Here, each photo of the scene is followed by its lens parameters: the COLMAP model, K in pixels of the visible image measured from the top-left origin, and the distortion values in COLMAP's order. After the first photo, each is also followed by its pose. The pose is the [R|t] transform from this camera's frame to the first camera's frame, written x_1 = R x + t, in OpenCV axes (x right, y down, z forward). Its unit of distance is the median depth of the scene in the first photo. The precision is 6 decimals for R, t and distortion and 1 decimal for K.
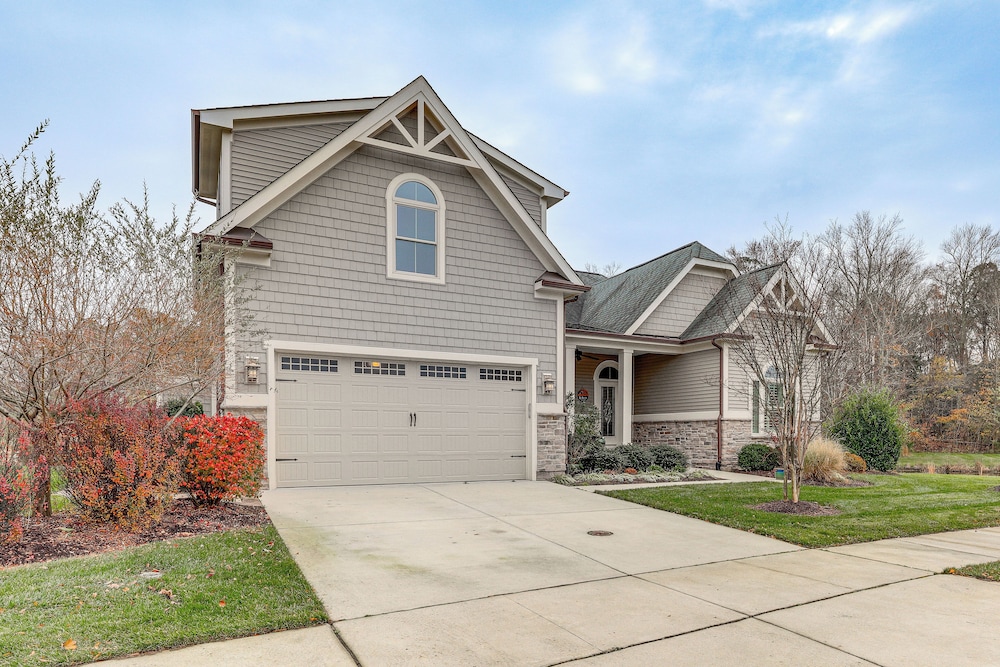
lens RADIAL K [[835.7, 0, 500.0], [0, 835.7, 333.5], [0, 0, 1]] dist [0.002283, 0.000734]
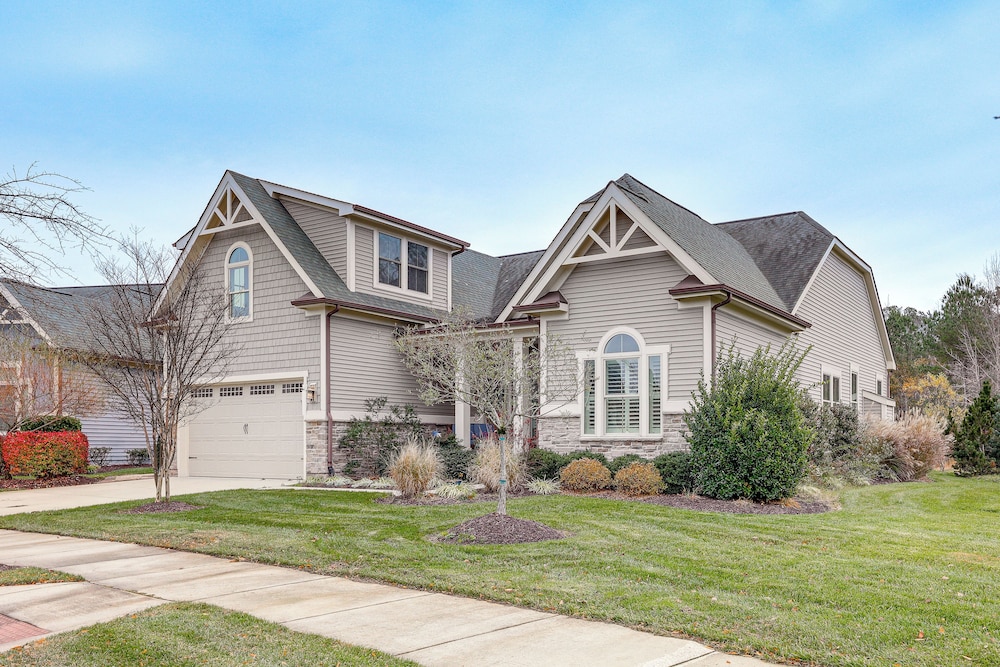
lens RADIAL K [[835.7, 0, 500.0], [0, 835.7, 333.5], [0, 0, 1]] dist [0.002283, 0.000734]
pose [[0.346086, -0.125319, -0.929795, 1.174731], [0.117223, 0.989049, -0.089672, 0.111066], [0.930851, -0.077959, 0.356987, 0.849884]]
